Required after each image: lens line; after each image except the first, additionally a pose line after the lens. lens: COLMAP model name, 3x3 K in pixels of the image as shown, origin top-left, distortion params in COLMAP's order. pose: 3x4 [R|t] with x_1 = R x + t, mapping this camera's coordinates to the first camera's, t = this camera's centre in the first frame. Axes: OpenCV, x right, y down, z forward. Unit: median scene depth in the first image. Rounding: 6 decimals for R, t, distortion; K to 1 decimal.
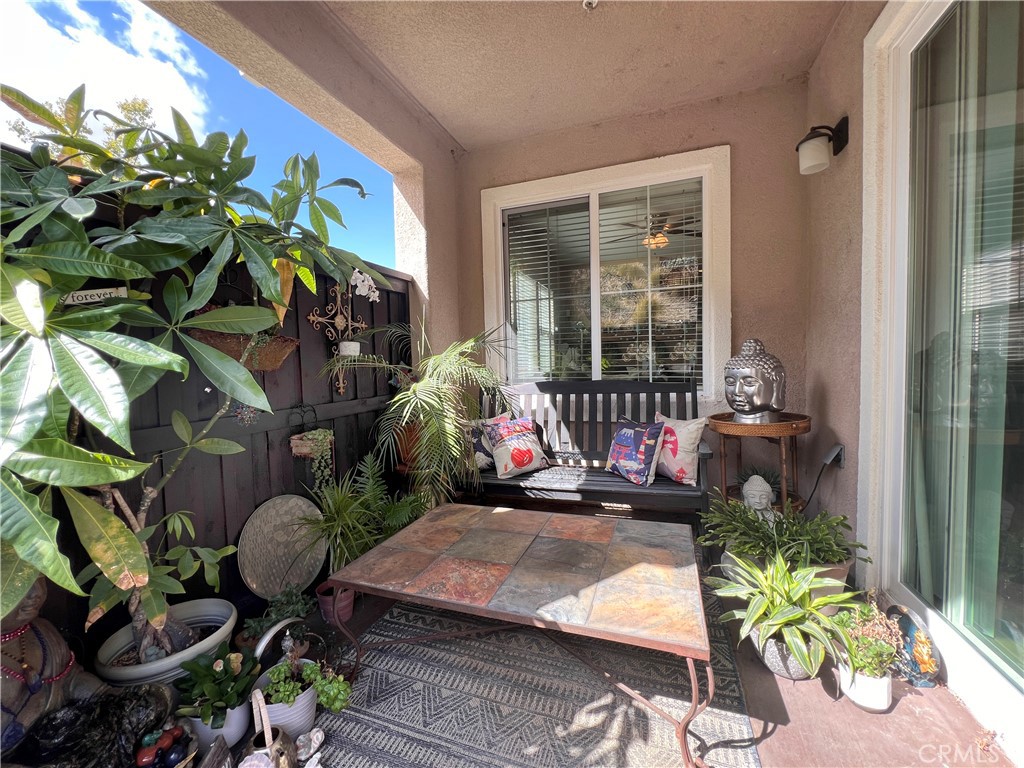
lens RADIAL K [[410.3, 0, 513.1], [0, 410.3, 383.0], [0, 0, 1]] dist [-0.002188, 0.001213]
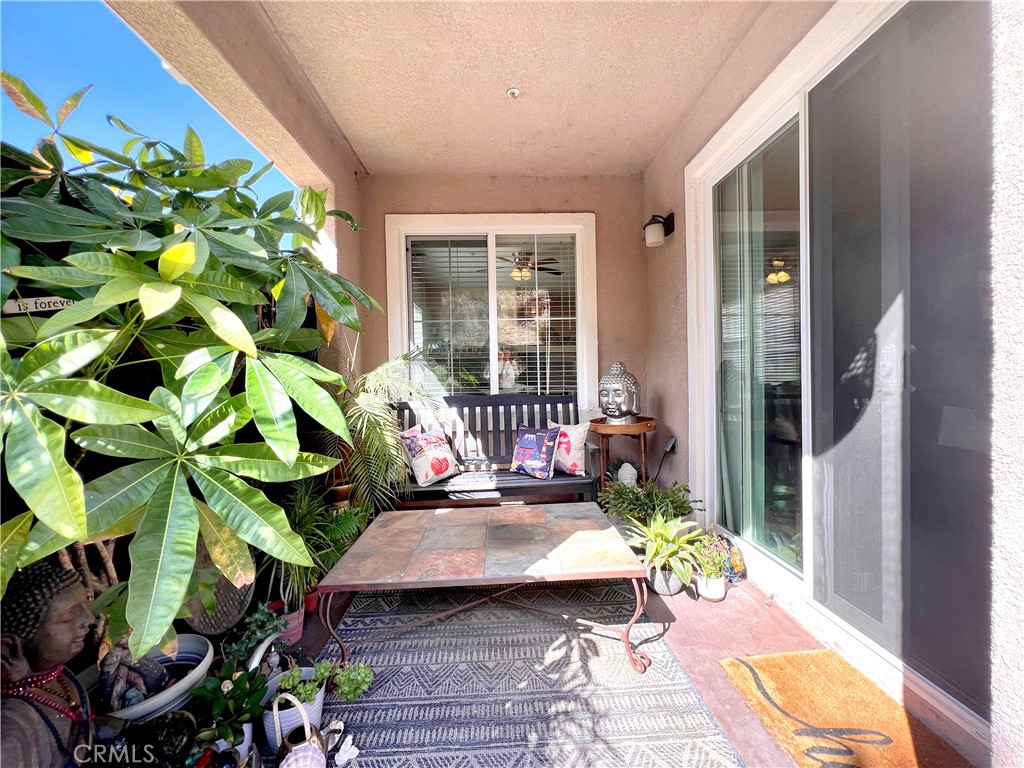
lens RADIAL K [[410.3, 0, 511.1], [0, 410.3, 383.5], [0, 0, 1]] dist [-0.002188, 0.001213]
pose [[0.926120, -0.001128, 0.377227, -0.281693], [0.015329, 0.999282, -0.034645, 0.004911], [-0.376917, 0.037868, 0.925472, -0.120936]]
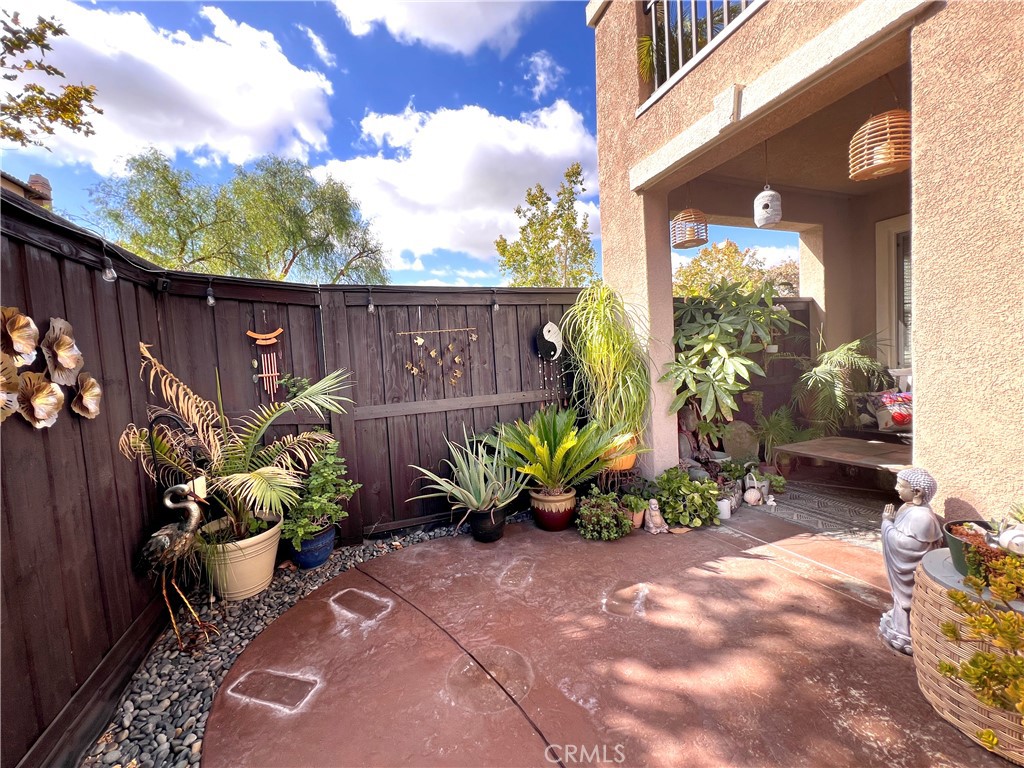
lens RADIAL K [[410.3, 0, 509.9], [0, 410.3, 387.3], [0, 0, 1]] dist [-0.002188, 0.001213]
pose [[0.661070, 0.032346, -0.749627, 0.244045], [0.005361, 0.998841, 0.047828, -0.006446], [0.750305, -0.035637, 0.660130, -1.279787]]
